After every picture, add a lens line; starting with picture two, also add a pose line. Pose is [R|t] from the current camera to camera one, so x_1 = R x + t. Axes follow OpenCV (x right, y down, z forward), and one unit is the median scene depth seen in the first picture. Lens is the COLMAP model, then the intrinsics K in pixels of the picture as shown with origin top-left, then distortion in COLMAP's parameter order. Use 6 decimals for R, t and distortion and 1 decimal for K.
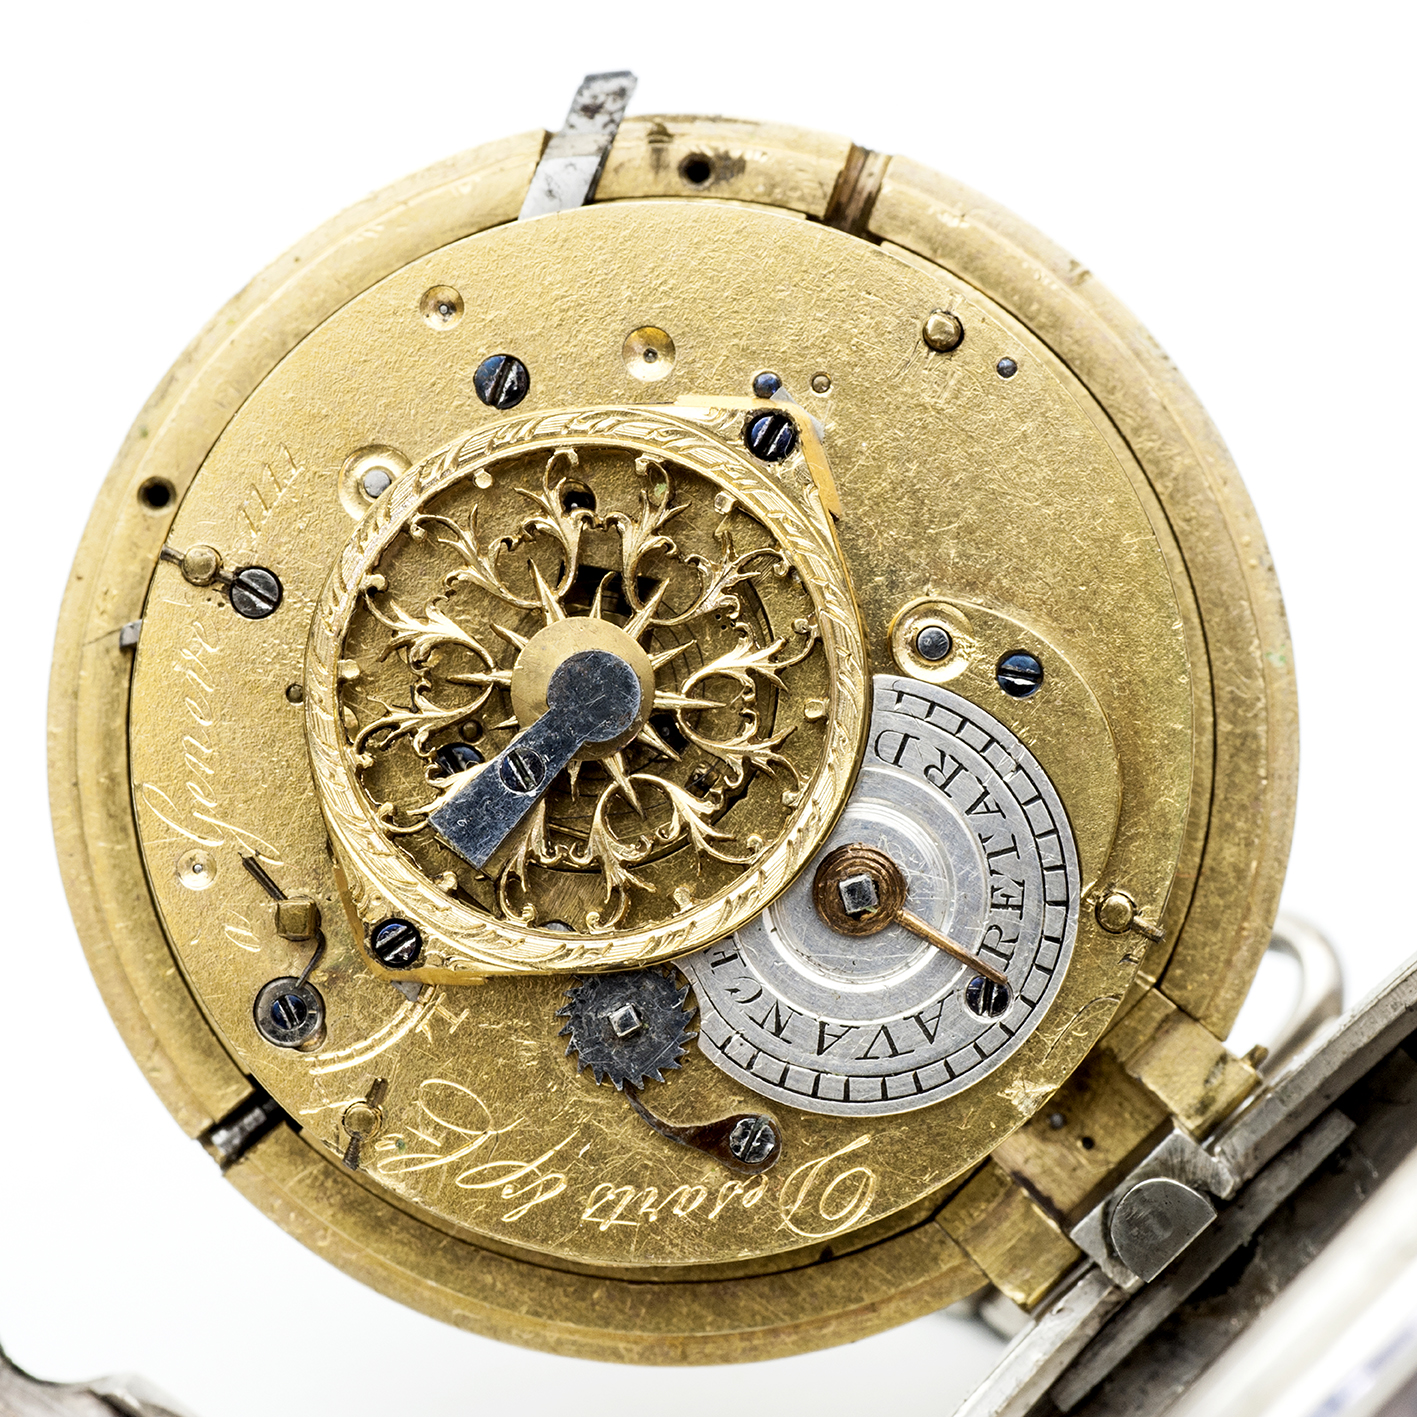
lens RADIAL K [[8407.7, 0, 708.5], [0, 8407.7, 708.5], [0, 0, 1]] dist [0.261282, 4.273475]
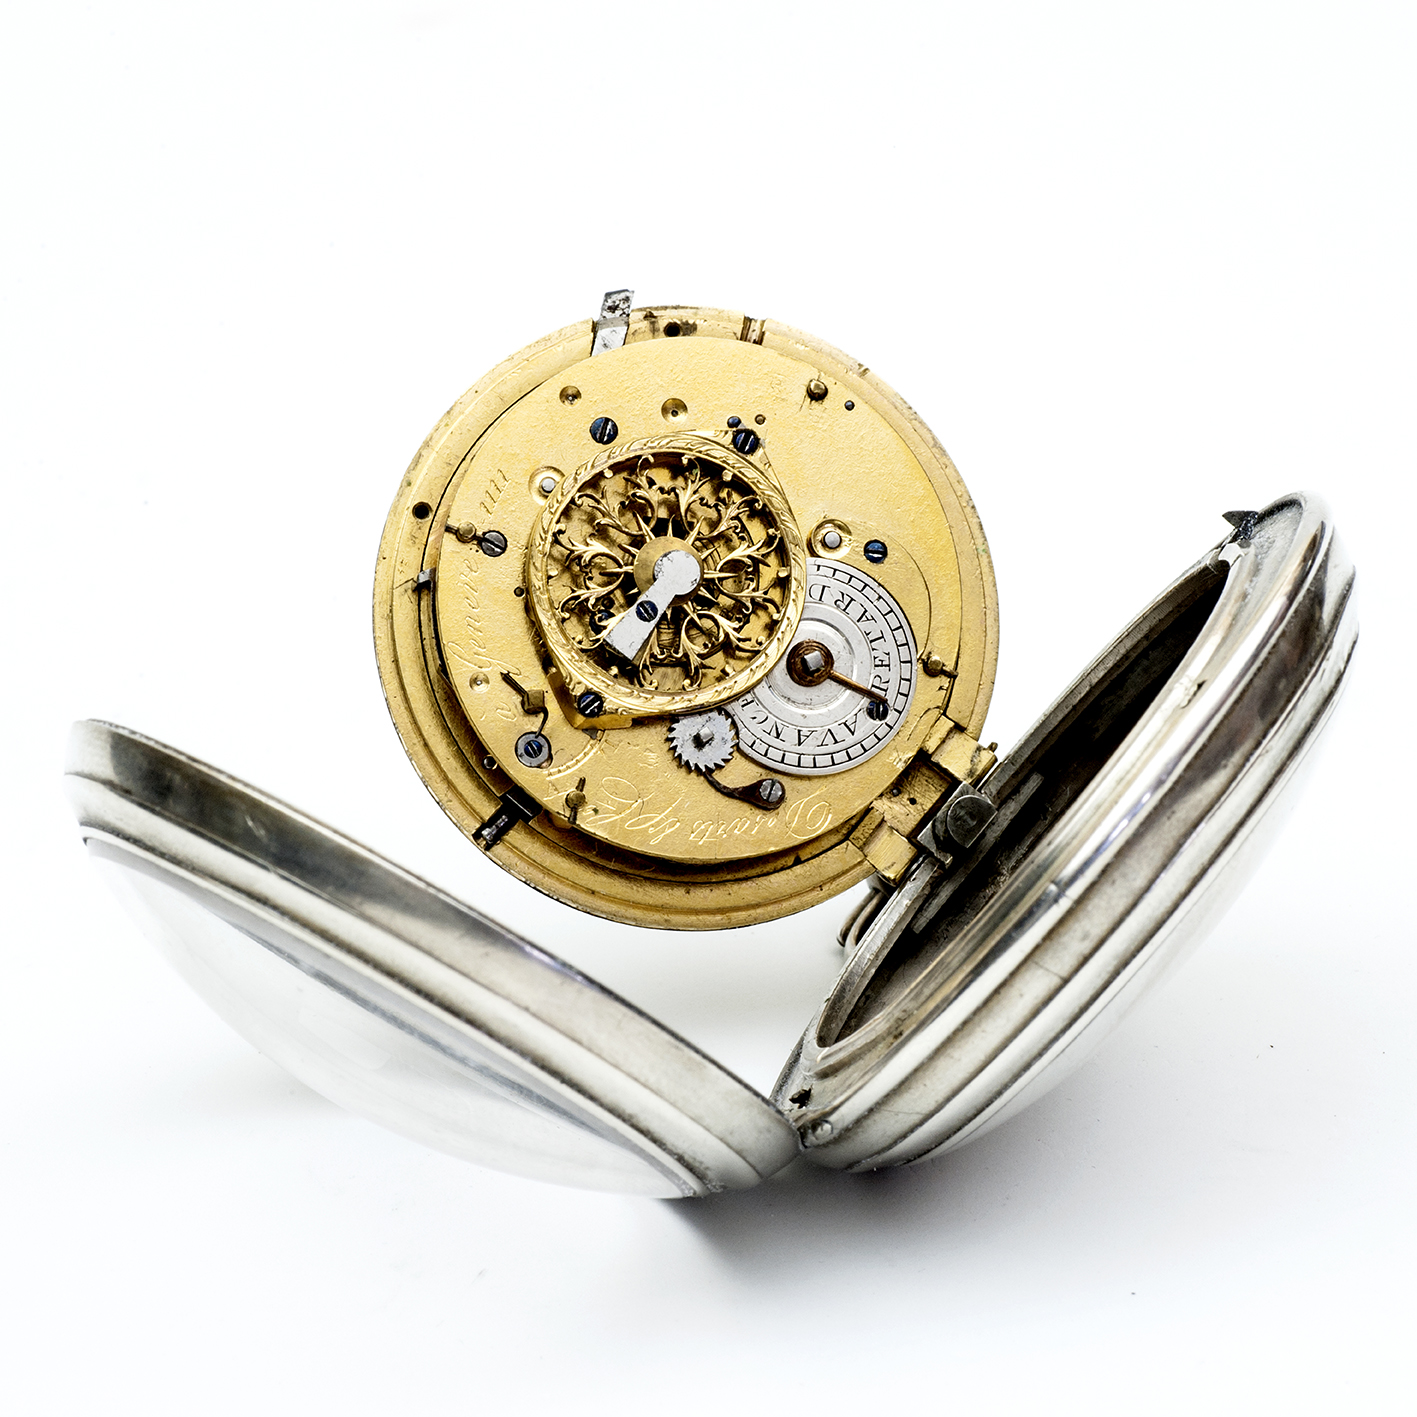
lens RADIAL K [[8407.7, 0, 708.5], [0, 8407.7, 708.5], [0, 0, 1]] dist [0.261282, 4.273475]
pose [[0.969943, -0.073508, 0.231962, -0.471317], [0.109804, 0.982925, -0.147655, 0.325505], [-0.217147, 0.168687, 0.961453, -0.920659]]
